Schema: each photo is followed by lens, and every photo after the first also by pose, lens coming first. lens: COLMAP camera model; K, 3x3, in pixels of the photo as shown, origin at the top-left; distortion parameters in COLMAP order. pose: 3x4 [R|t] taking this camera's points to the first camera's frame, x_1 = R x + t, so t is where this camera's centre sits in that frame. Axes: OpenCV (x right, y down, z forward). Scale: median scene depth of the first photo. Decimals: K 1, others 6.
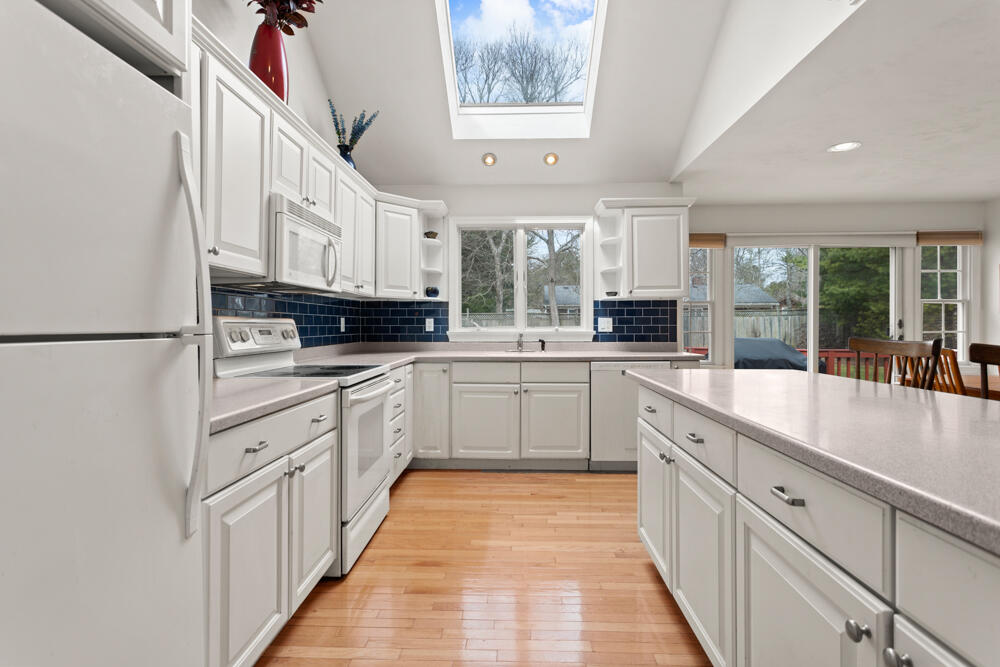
lens RADIAL K [[476.0, 0, 504.6], [0, 476.0, 327.1], [0, 0, 1]] dist [0.004621, 0.000479]
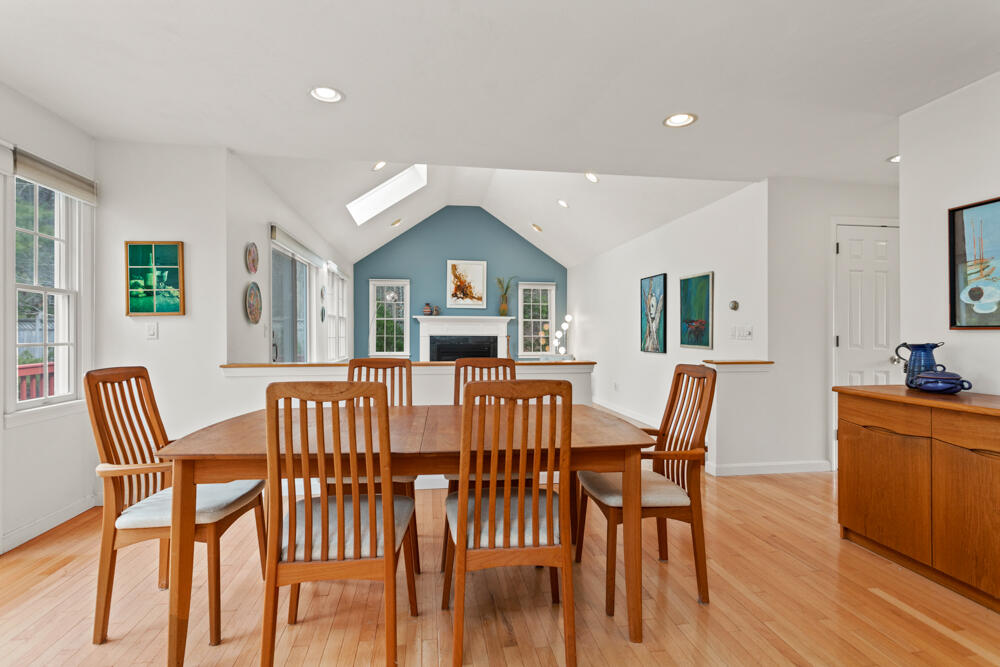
lens RADIAL K [[485.6, 0, 512.9], [0, 485.6, 334.9], [0, 0, 1]] dist [0.001699, -0.000760]
pose [[-0.205793, -0.000169, 0.978596, 0.321265], [0.001533, 0.999999, 0.000495, -0.002793], [-0.978594, 0.001602, -0.205792, 0.679095]]
